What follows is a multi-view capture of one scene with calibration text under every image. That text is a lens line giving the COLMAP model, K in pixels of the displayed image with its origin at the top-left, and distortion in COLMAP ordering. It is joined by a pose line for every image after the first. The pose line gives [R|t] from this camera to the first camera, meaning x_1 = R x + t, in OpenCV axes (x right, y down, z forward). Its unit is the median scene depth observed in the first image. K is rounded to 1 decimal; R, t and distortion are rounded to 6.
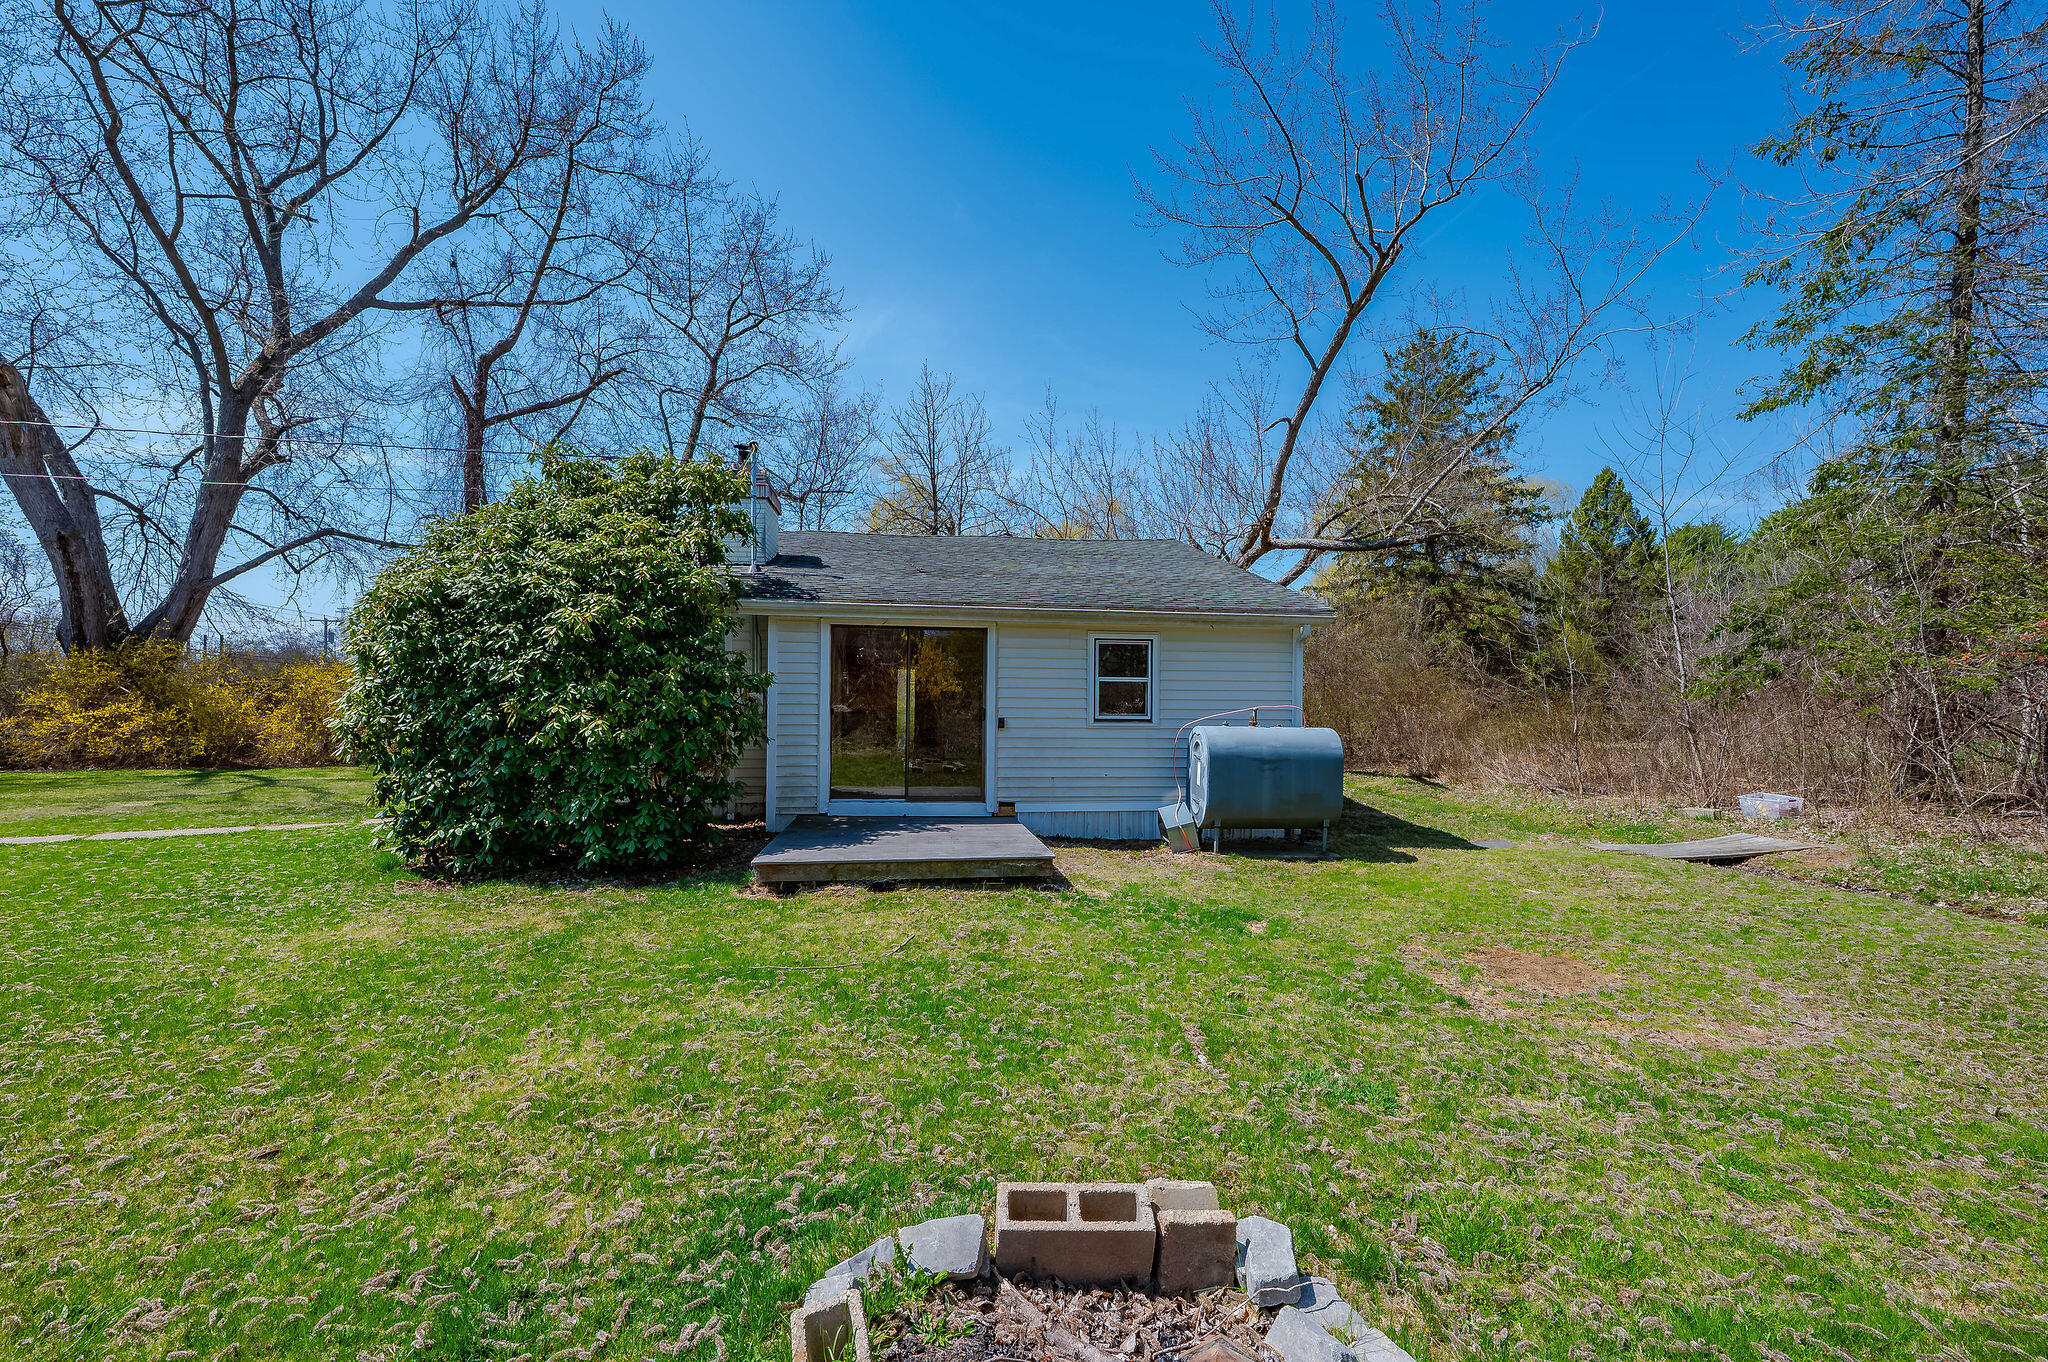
lens RADIAL K [[828.6, 0, 1030.7], [0, 828.6, 693.0], [0, 0, 1]] dist [-0.002376, -0.000666]
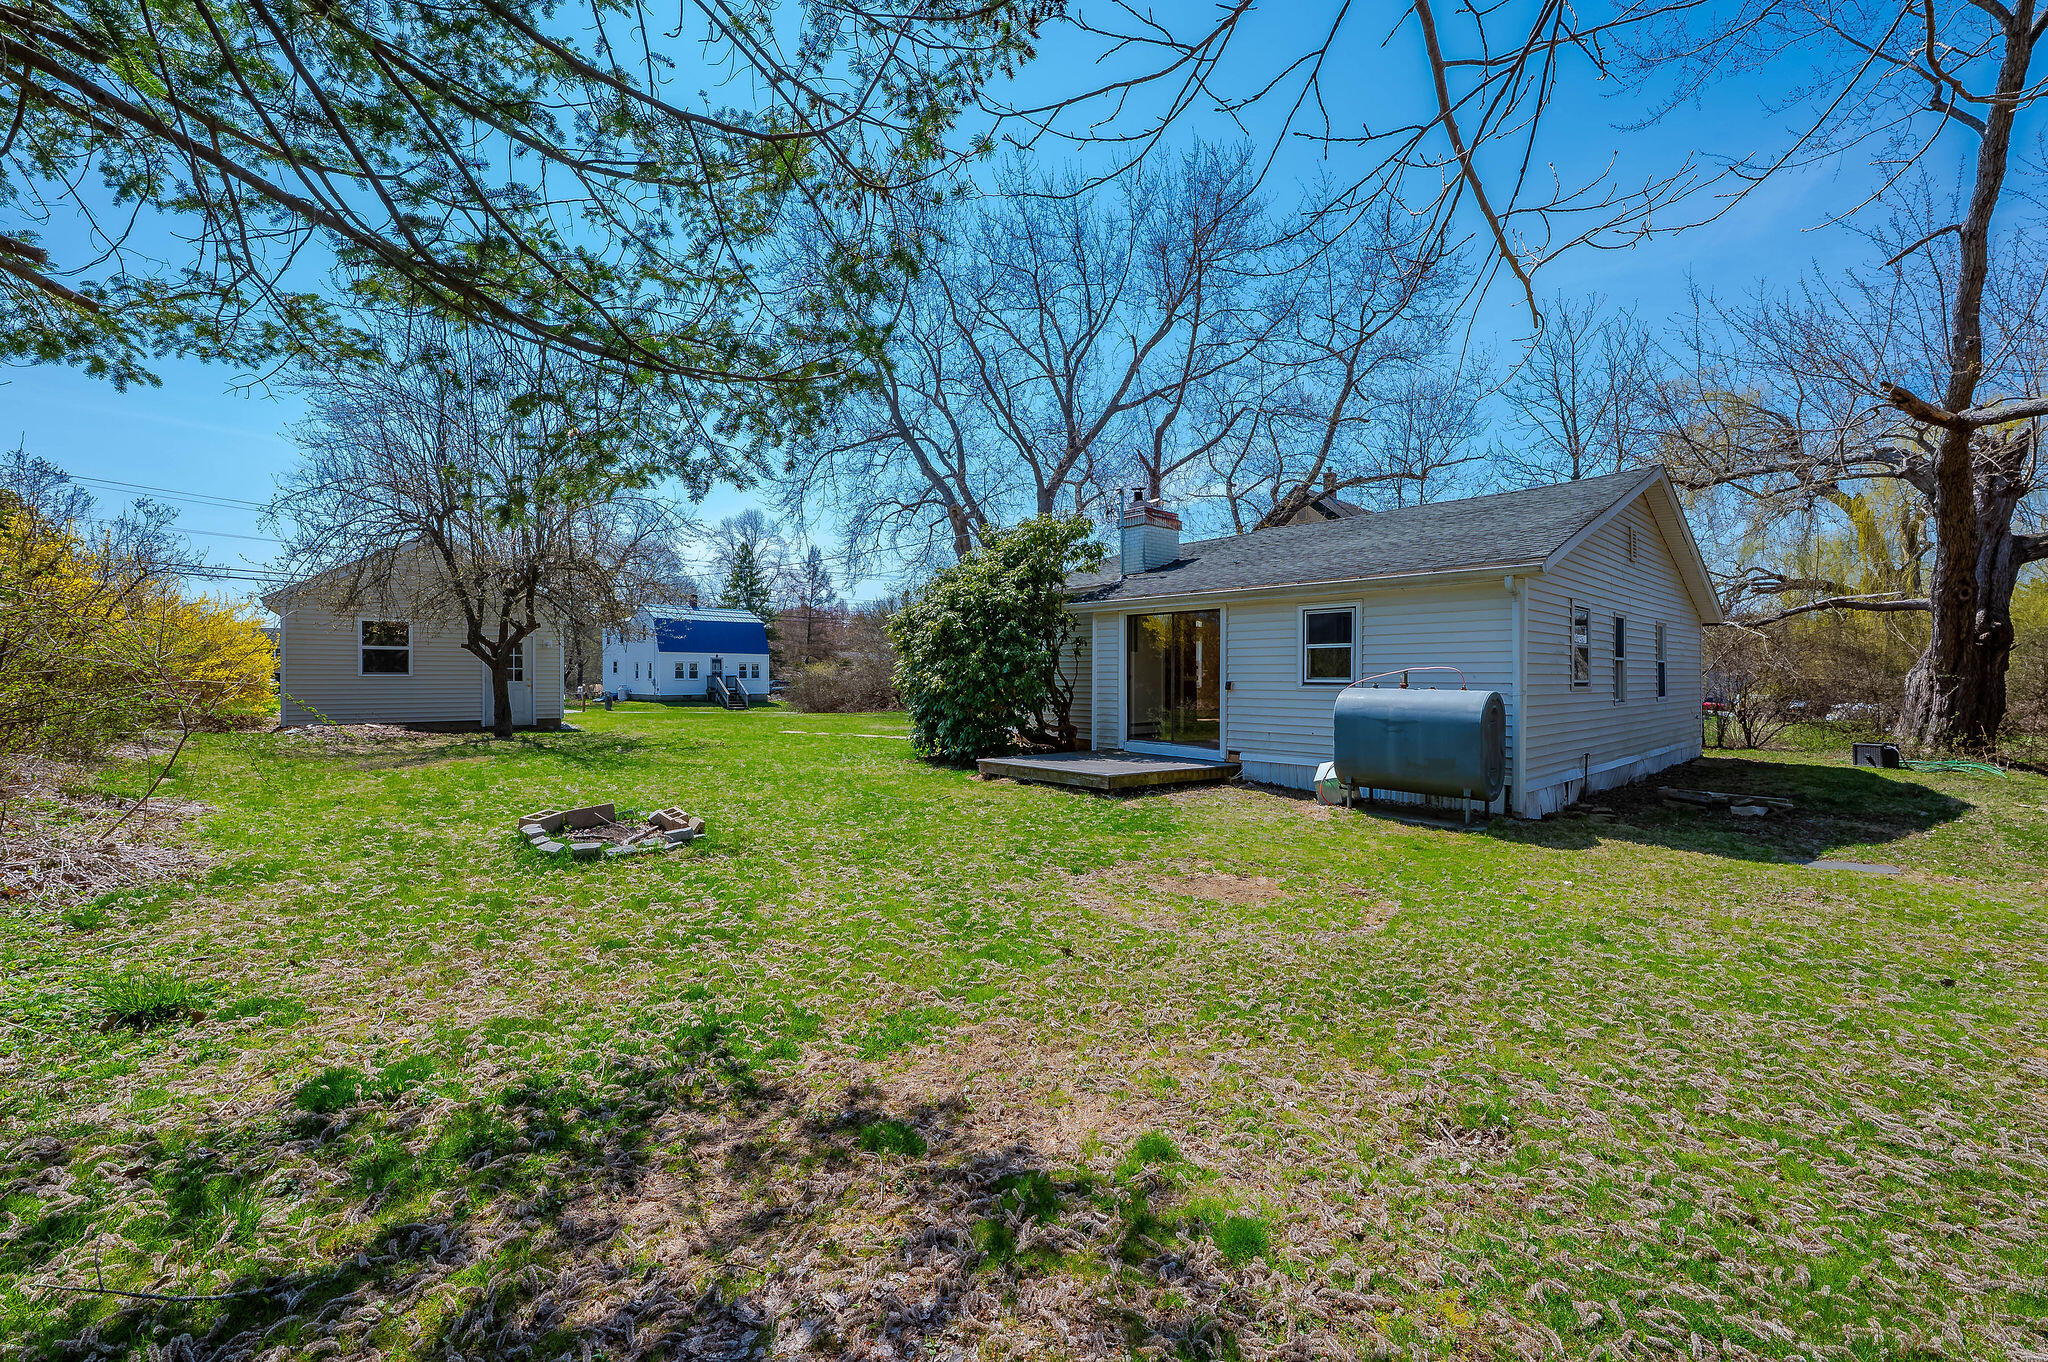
lens RADIAL K [[828.6, 0, 1024.2], [0, 828.6, 688.7], [0, 0, 1]] dist [-0.002376, -0.000666]
pose [[0.562217, 0.001783, -0.826988, 0.792158], [0.012356, 0.999868, 0.010557, 0.023594], [0.826897, -0.016154, 0.562121, 0.062767]]
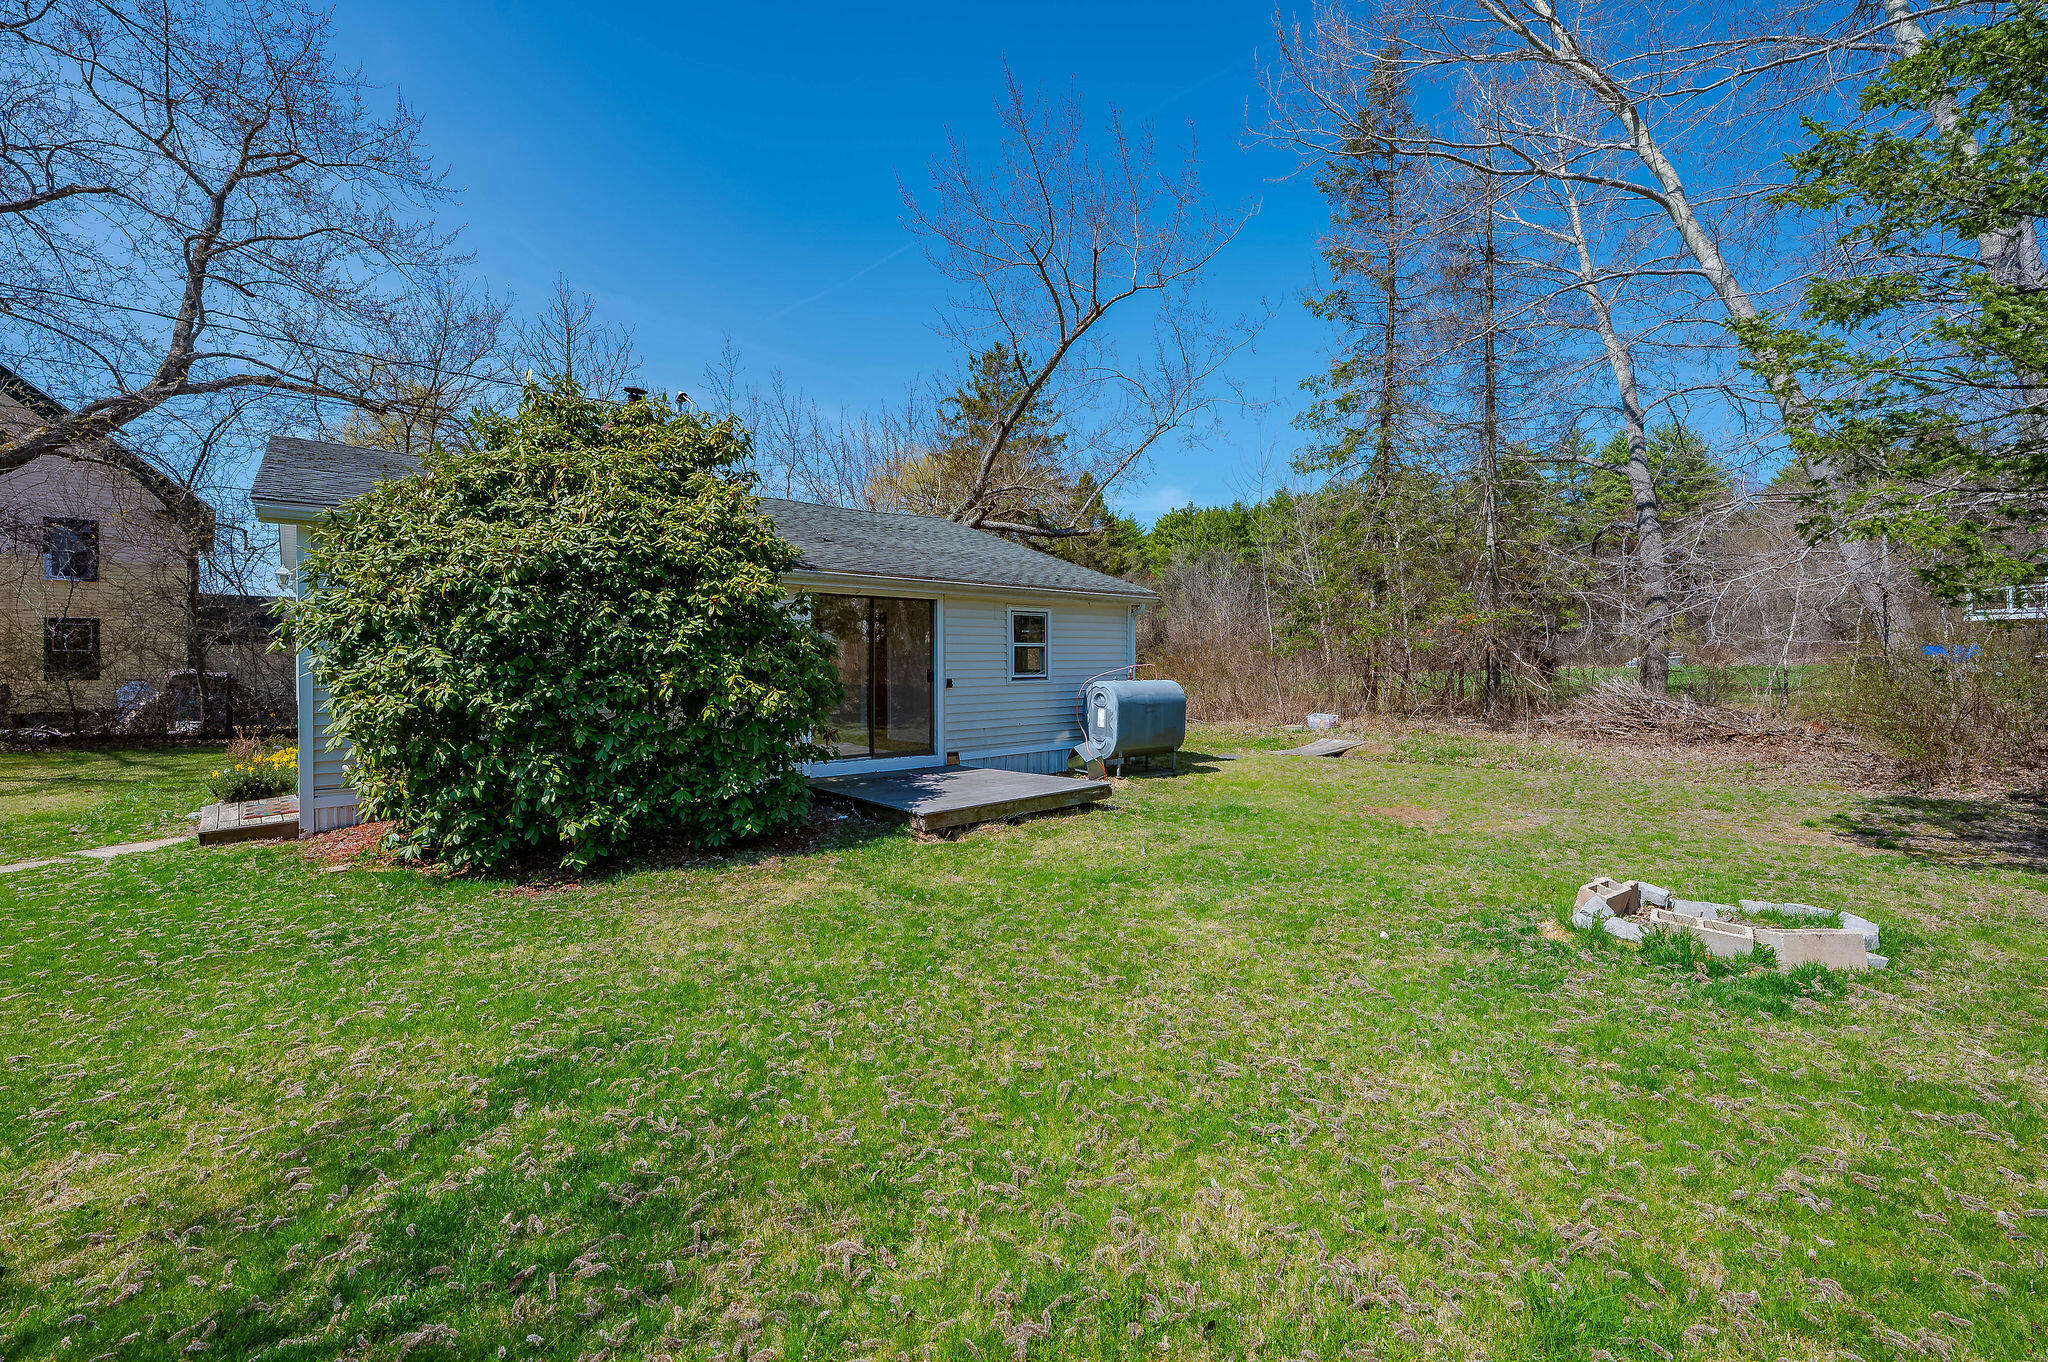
lens RADIAL K [[828.6, 0, 1024.0], [0, 828.6, 662.1], [0, 0, 1]] dist [-0.002376, -0.000666]
pose [[0.819372, -0.014330, 0.573083, -0.597311], [0.004047, 0.999807, 0.019215, -0.014287], [-0.573248, -0.013425, 0.819272, 0.008546]]
